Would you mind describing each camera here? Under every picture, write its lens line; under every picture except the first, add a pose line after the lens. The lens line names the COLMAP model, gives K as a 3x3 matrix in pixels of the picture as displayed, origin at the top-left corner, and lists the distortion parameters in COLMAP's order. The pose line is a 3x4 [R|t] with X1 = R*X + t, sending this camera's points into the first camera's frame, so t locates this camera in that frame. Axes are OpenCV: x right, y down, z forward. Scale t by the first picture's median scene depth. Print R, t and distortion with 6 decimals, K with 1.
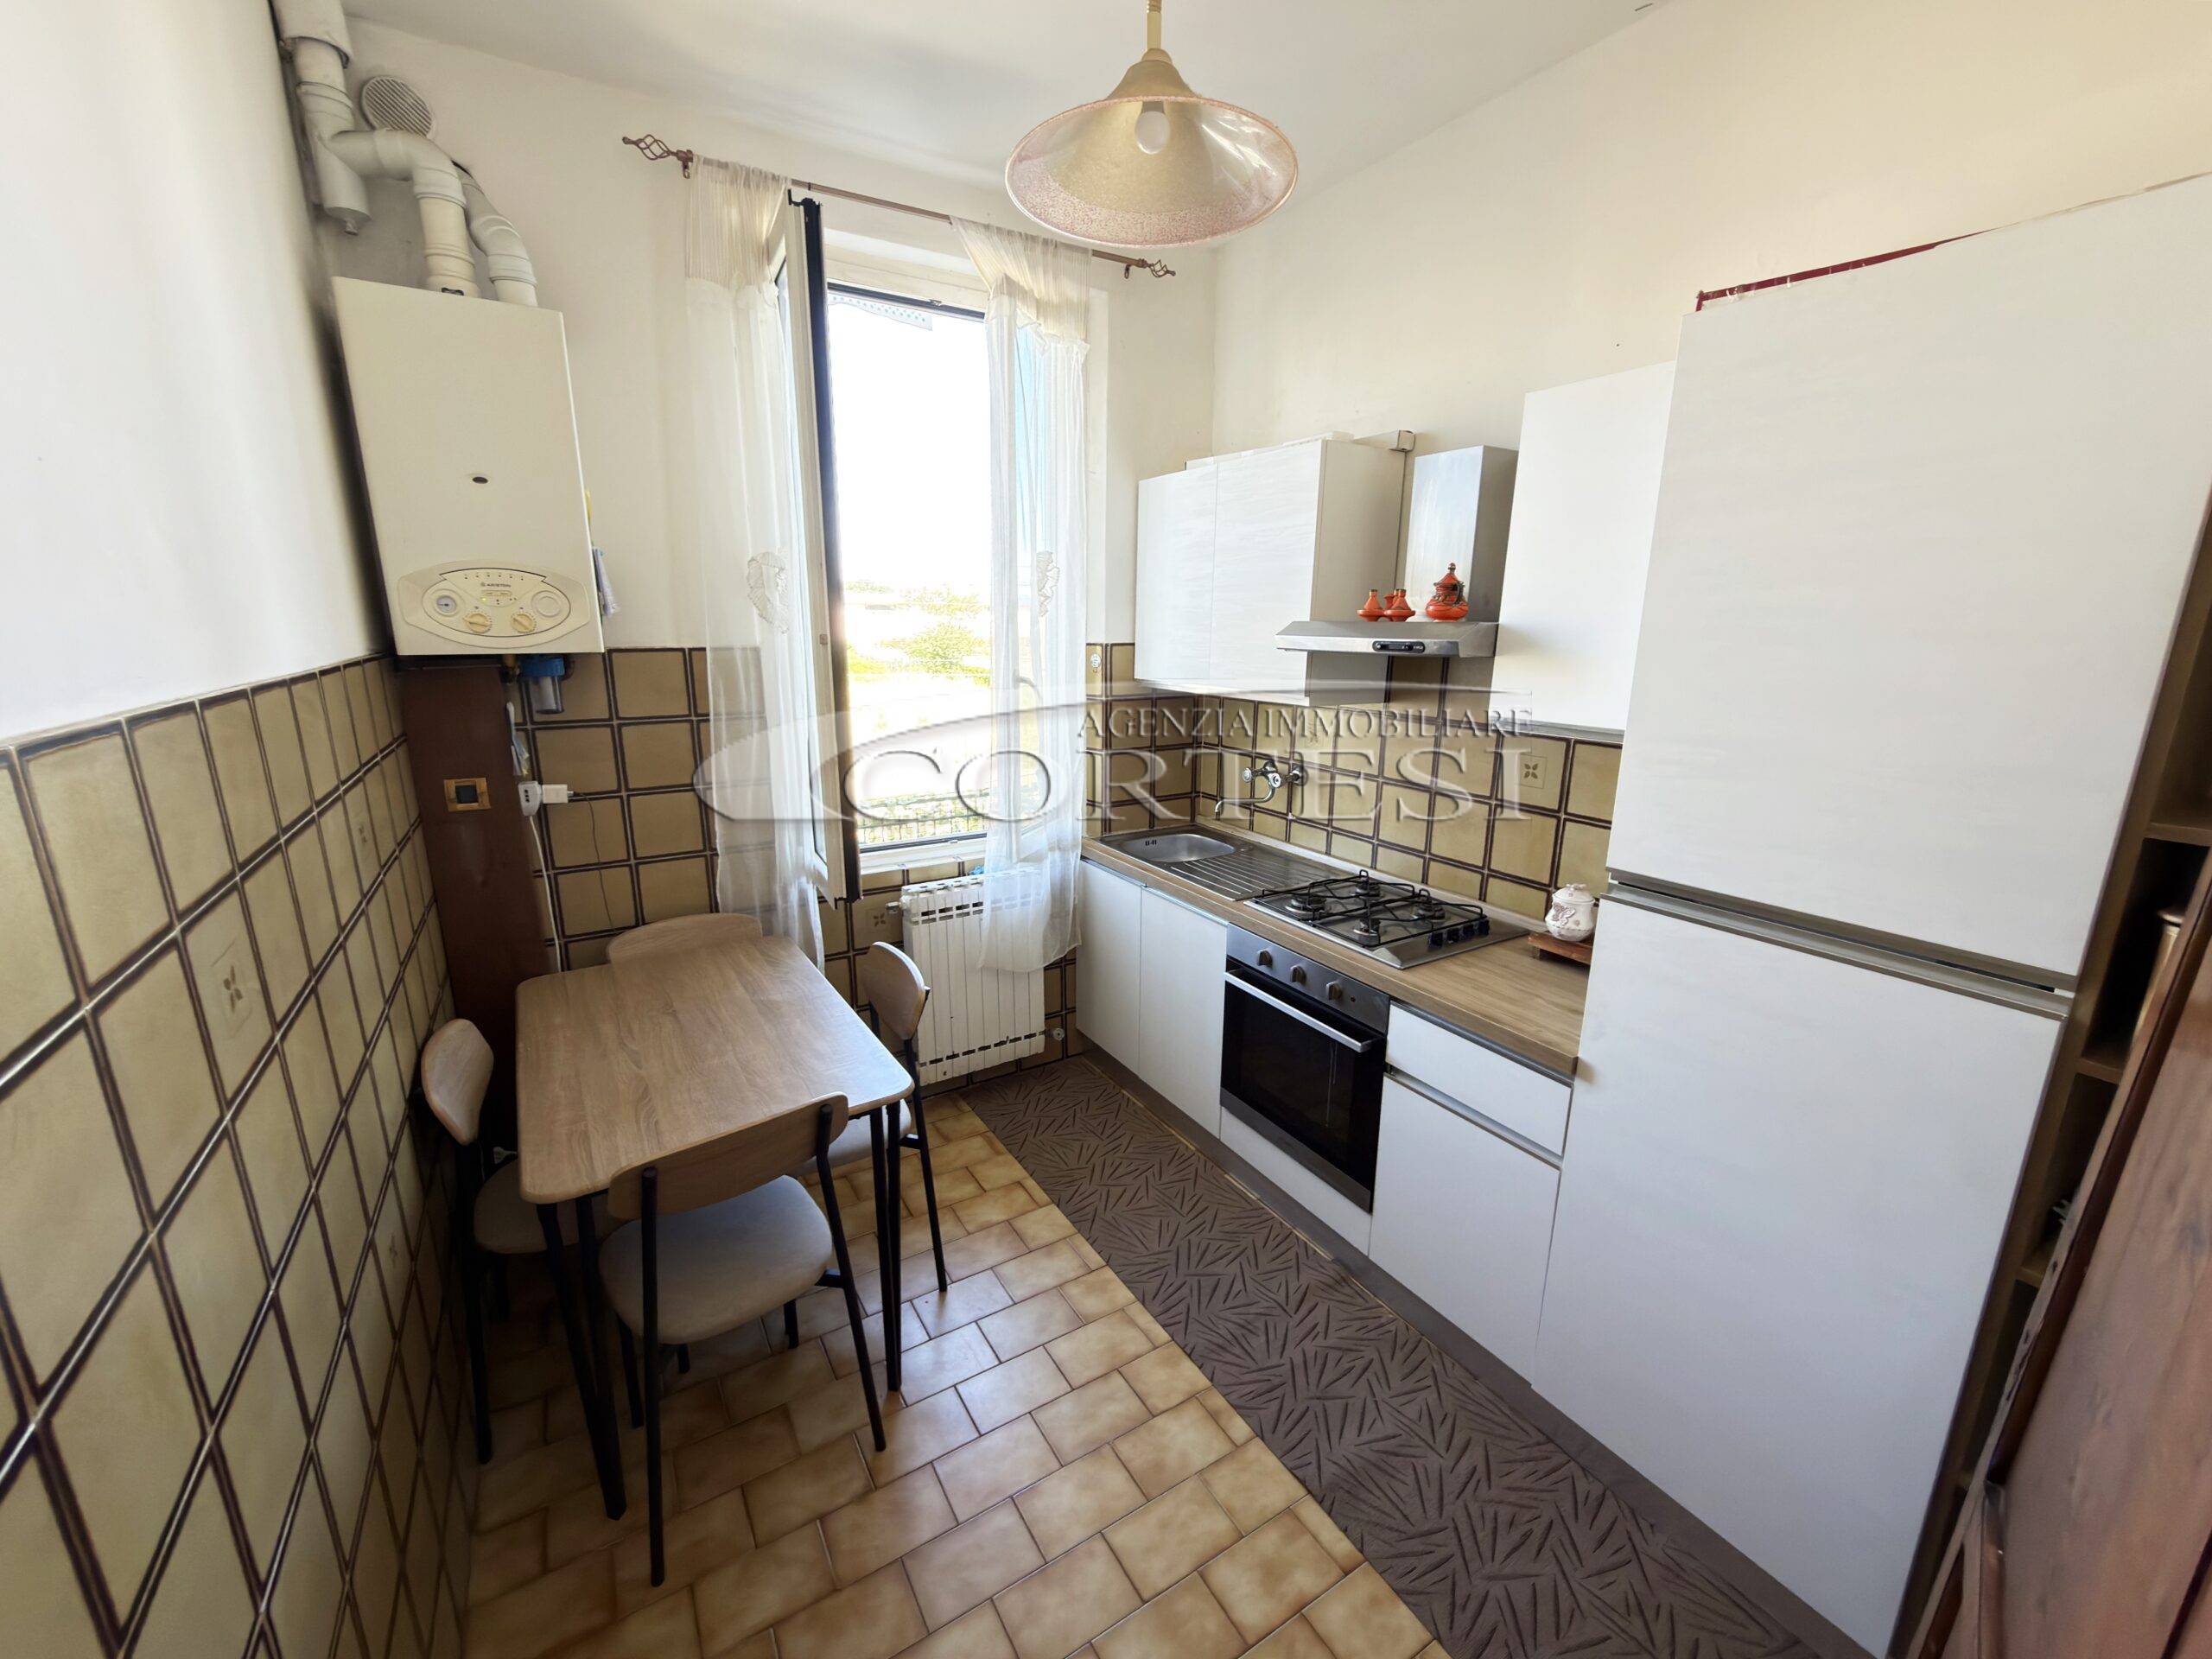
lens RADIAL K [[895.9, 0, 1107.3], [0, 895.9, 820.5], [0, 0, 1]] dist [0.000172, 0.000145]
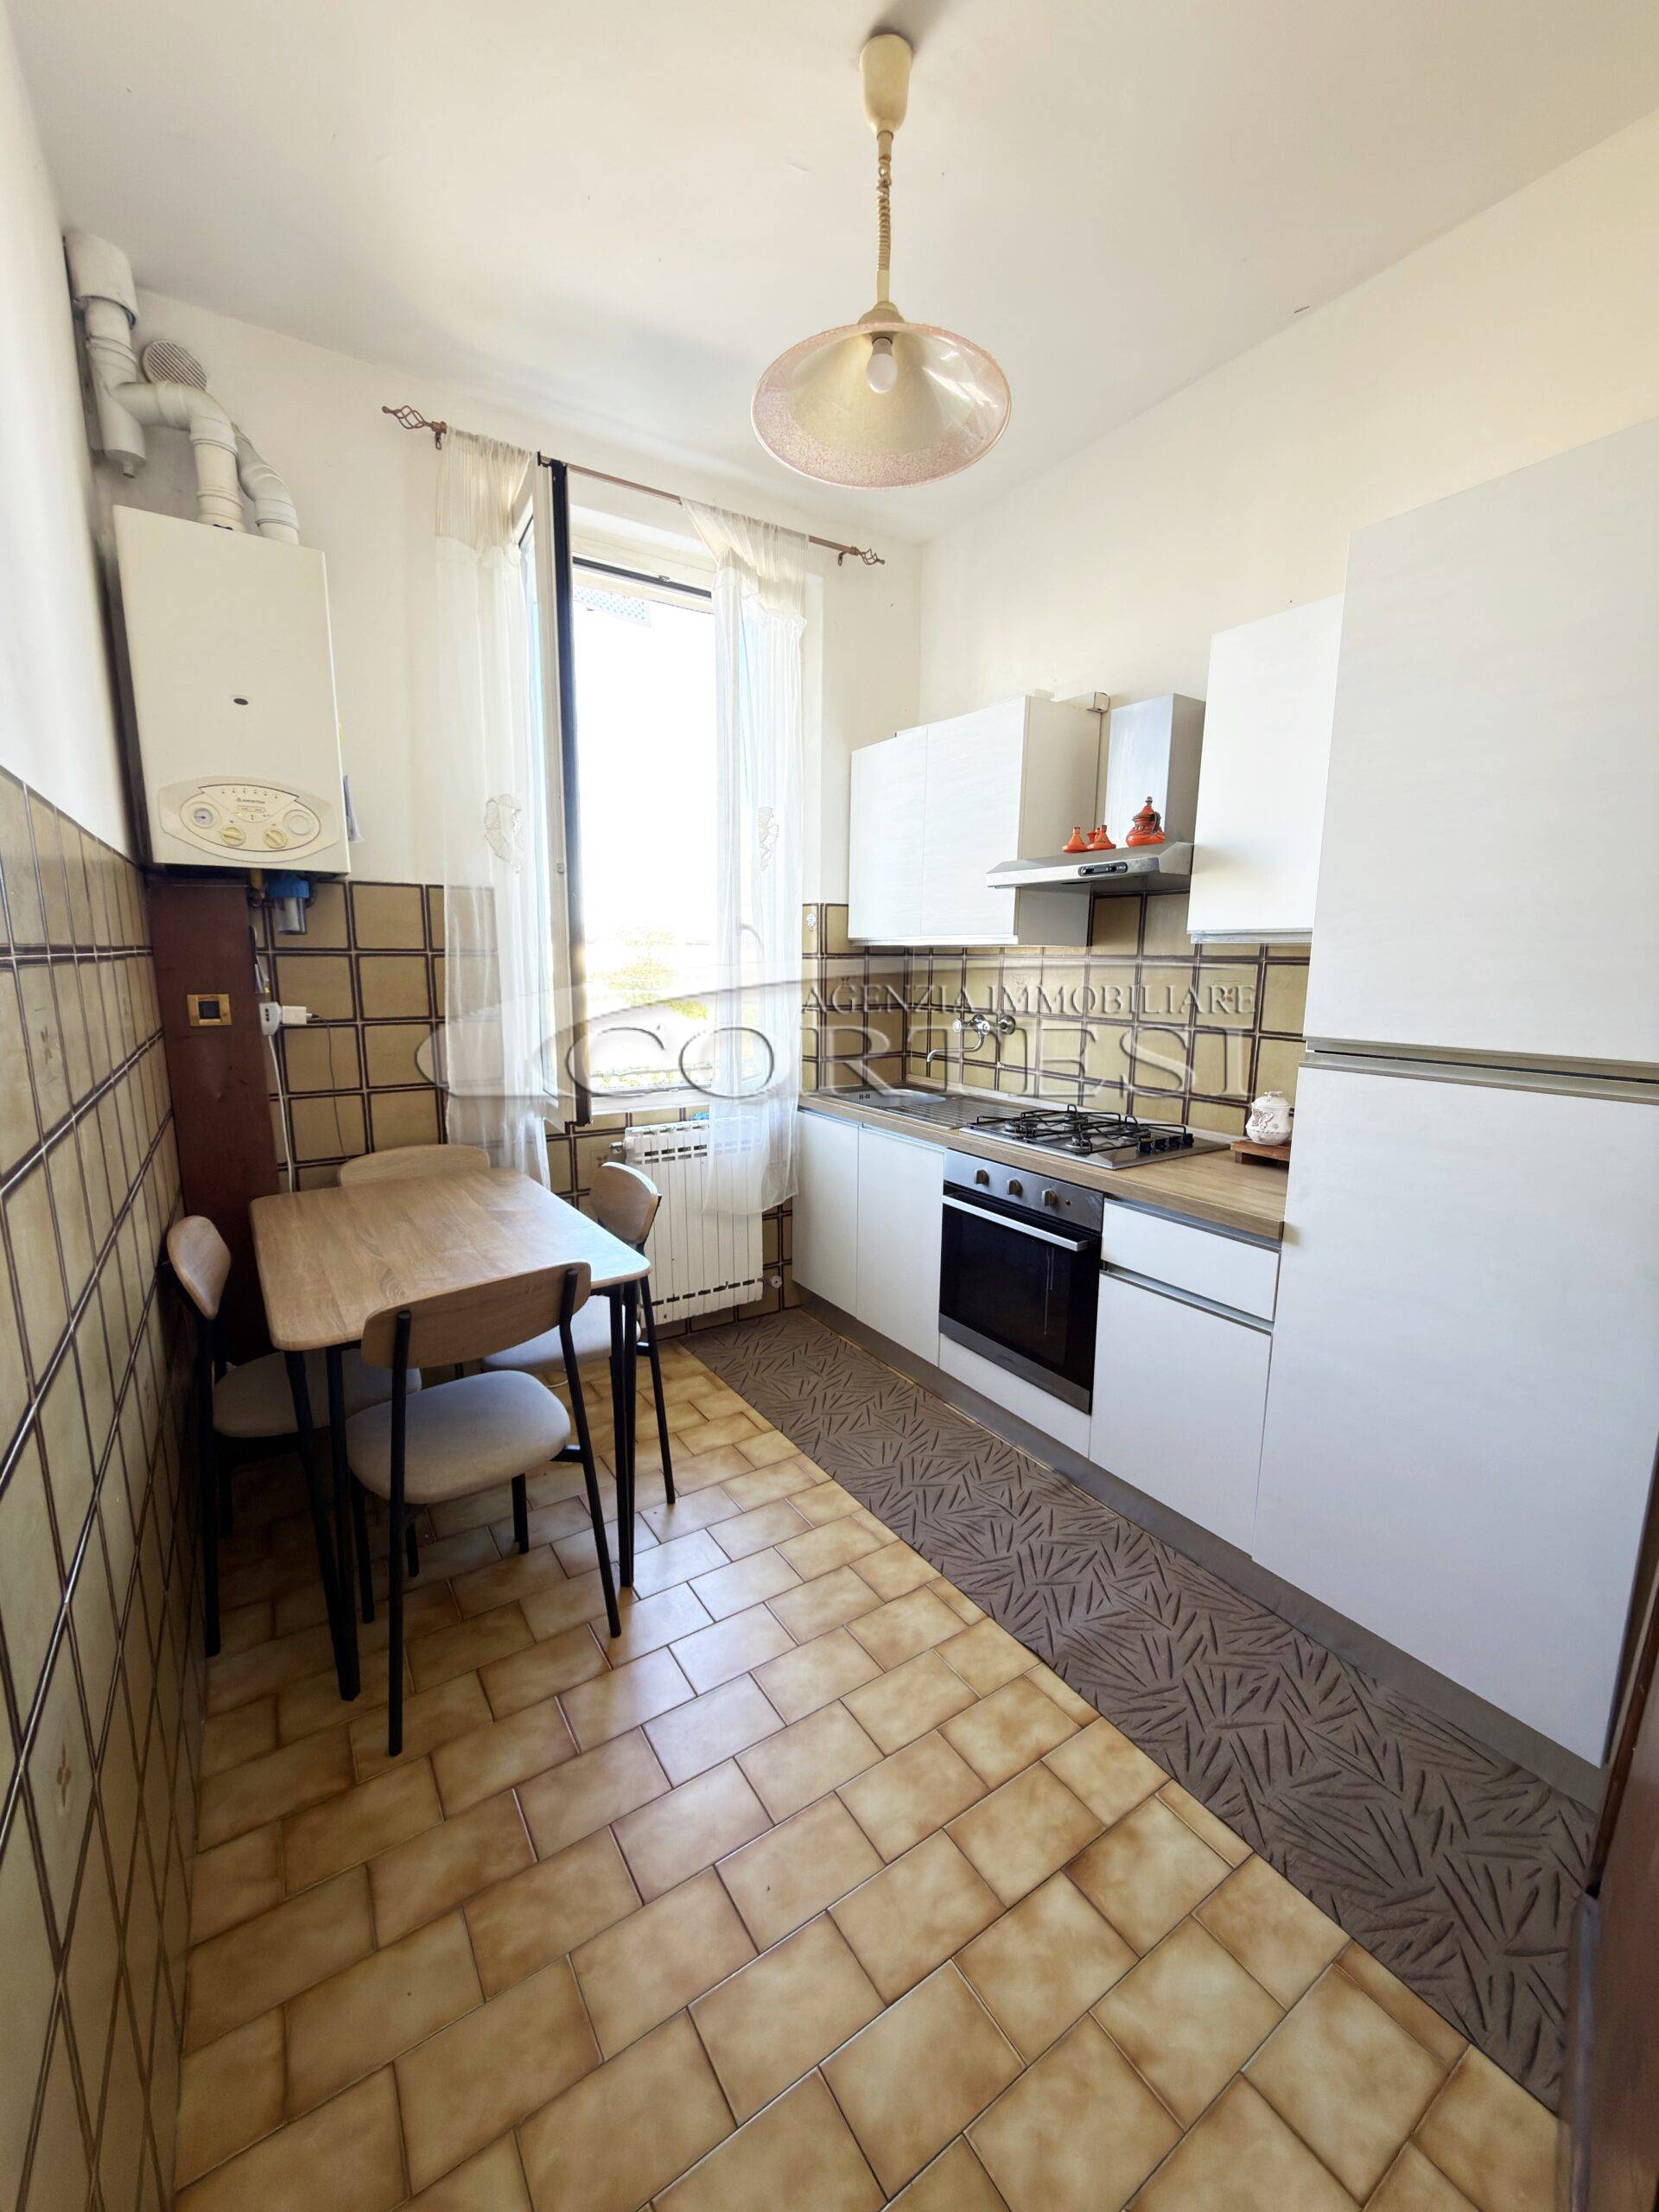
lens RADIAL K [[895.9, 0, 826.5], [0, 895.9, 1121.9], [0, 0, 1]] dist [0.000172, 0.000145]
pose [[0.999374, -0.004514, 0.035079, -0.045538], [0.006919, 0.997610, -0.068750, 0.180006], [-0.034685, 0.068950, 0.997017, -0.041246]]
